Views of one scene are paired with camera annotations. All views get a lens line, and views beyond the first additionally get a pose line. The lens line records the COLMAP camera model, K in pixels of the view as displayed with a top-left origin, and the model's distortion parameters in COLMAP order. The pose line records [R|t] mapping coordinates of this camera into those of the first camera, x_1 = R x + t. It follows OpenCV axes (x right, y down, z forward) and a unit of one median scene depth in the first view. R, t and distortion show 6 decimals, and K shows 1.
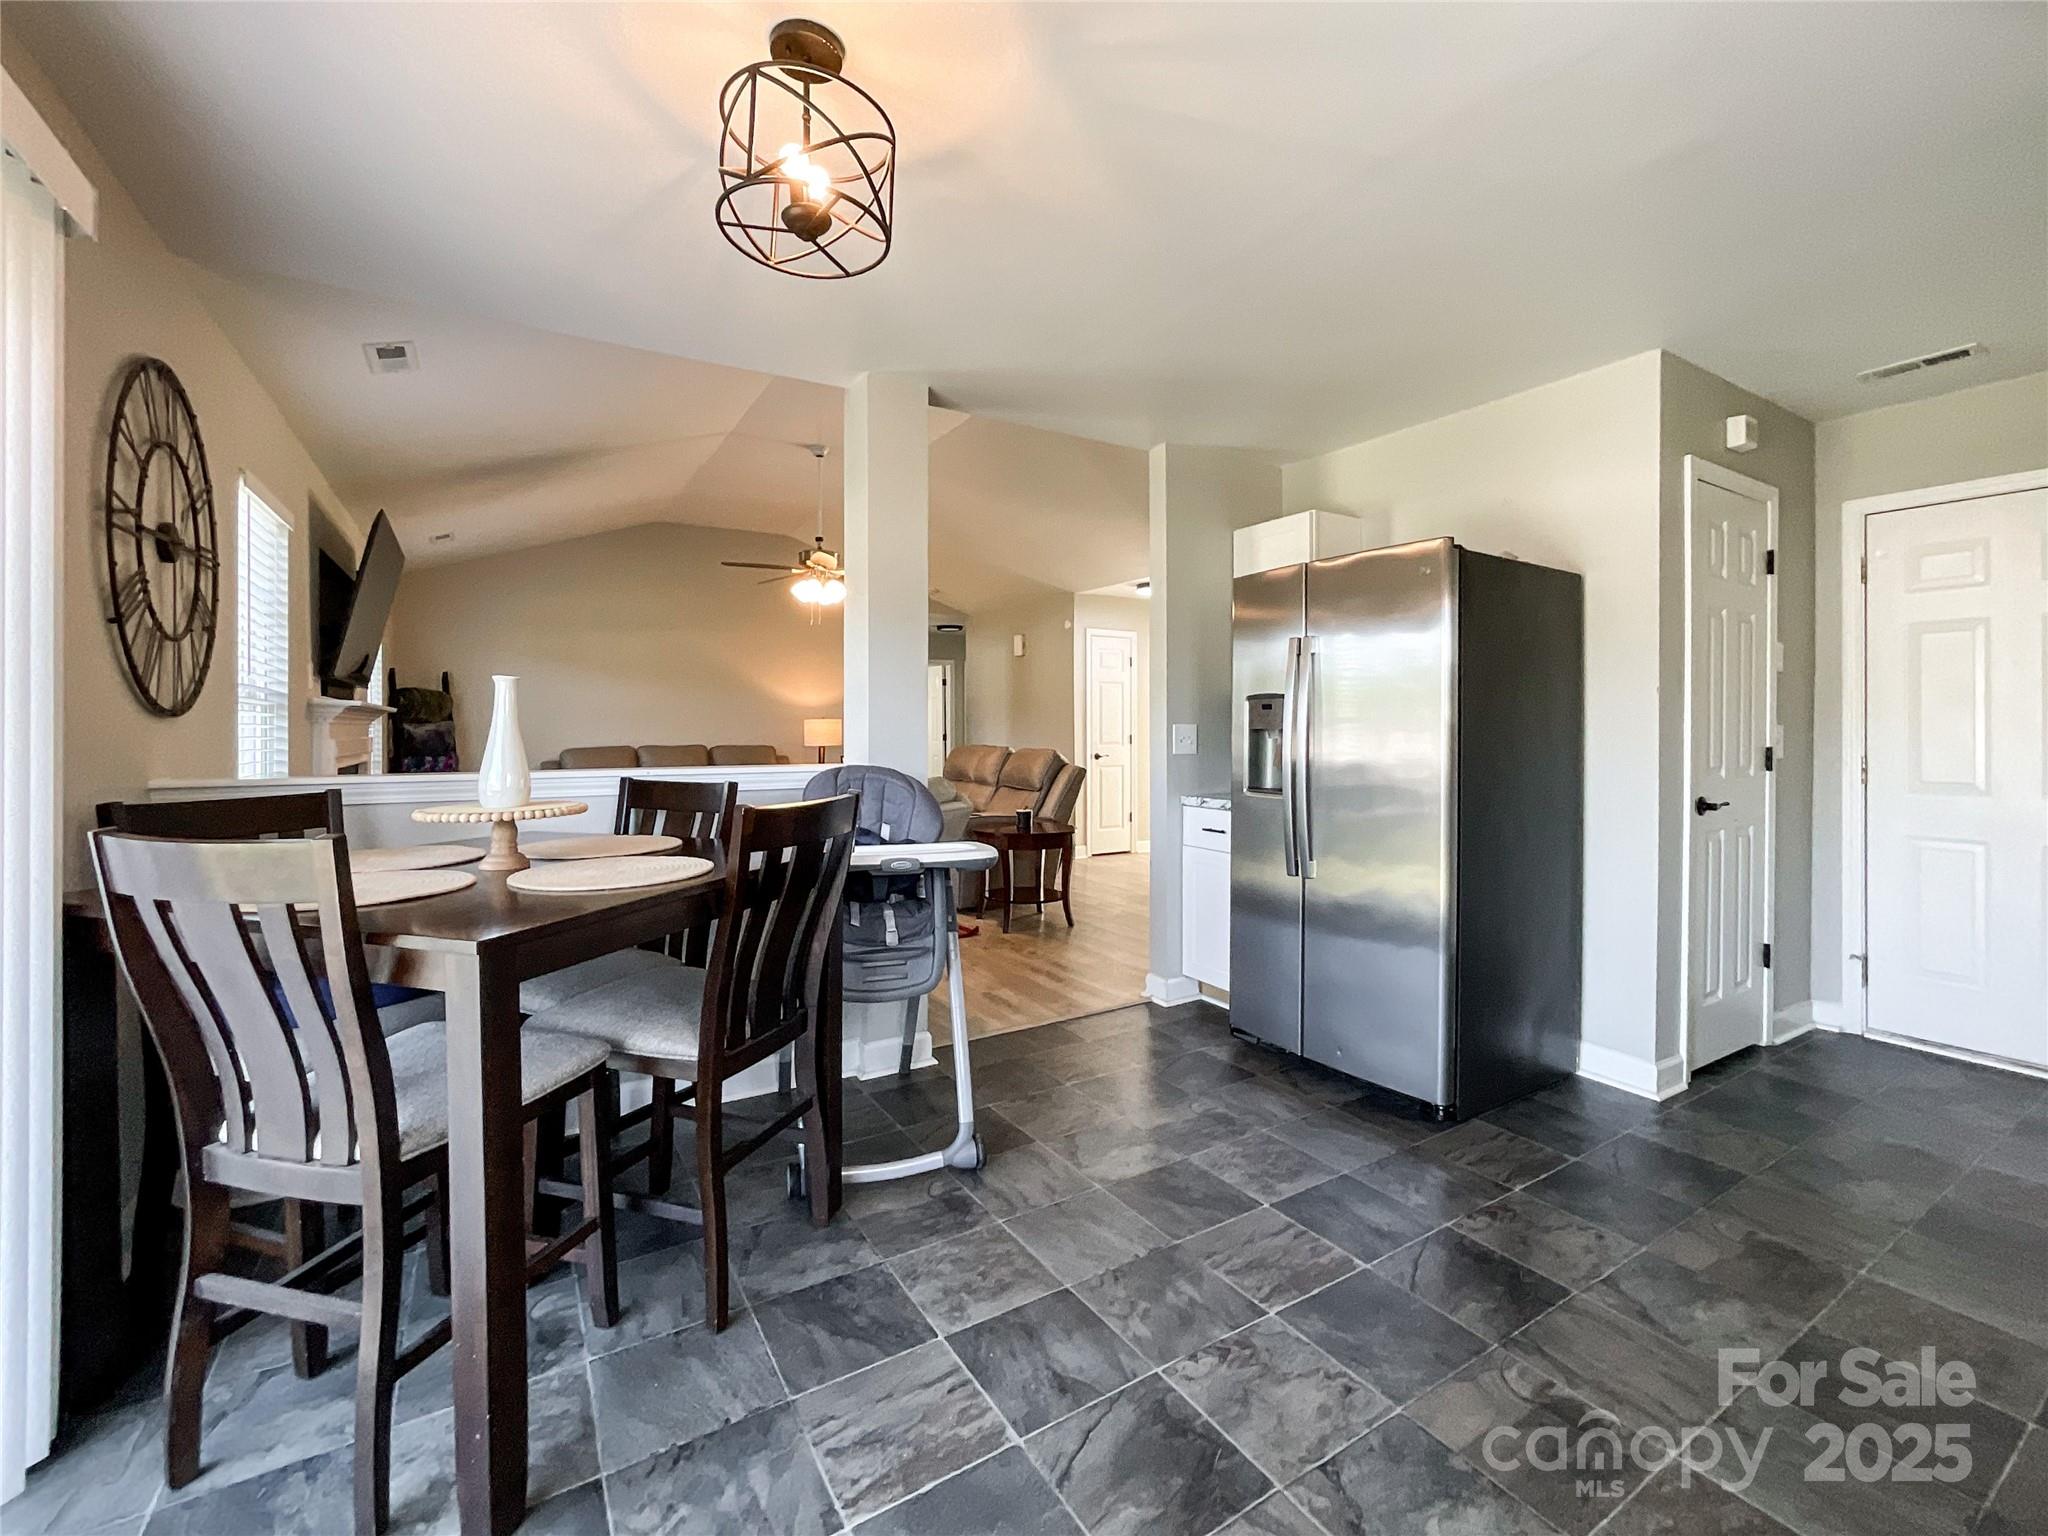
lens RADIAL K [[856.7, 0, 1024.7], [0, 856.7, 760.6], [0, 0, 1]] dist [-0.007383, 0.000131]
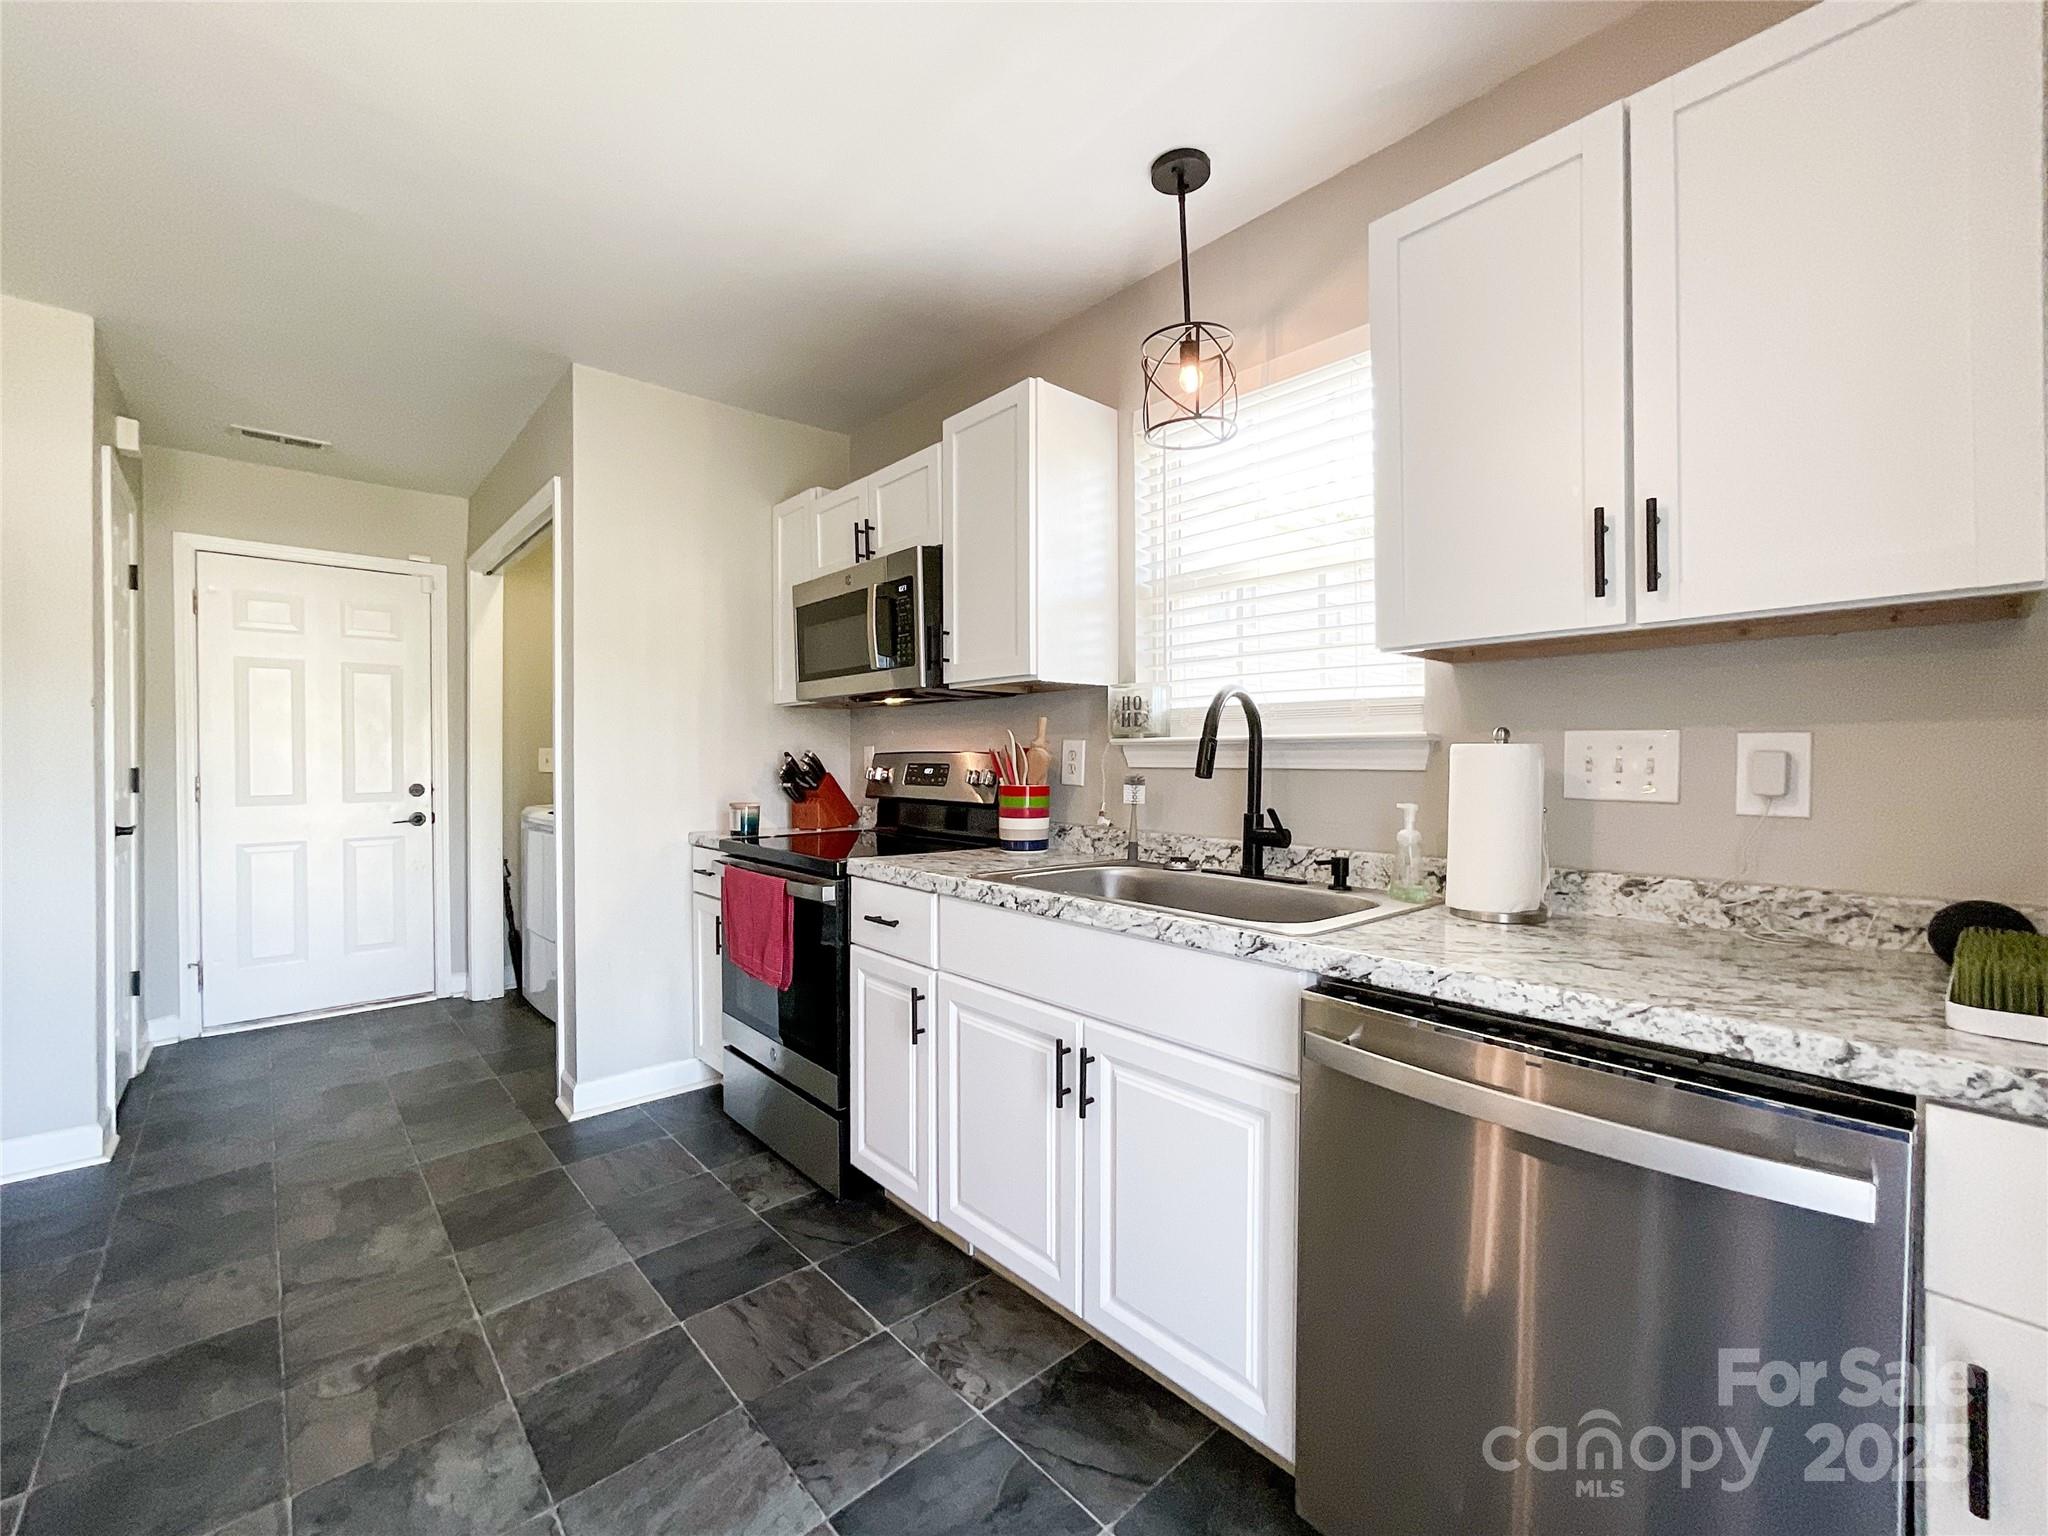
lens RADIAL K [[856.7, 0, 1024.7], [0, 856.7, 760.6], [0, 0, 1]] dist [-0.007383, 0.000131]
pose [[-0.192735, -0.003022, 0.981246, -0.479880], [0.039333, 0.999168, 0.010803, 0.009821], [-0.980462, 0.040678, -0.192455, 0.320084]]
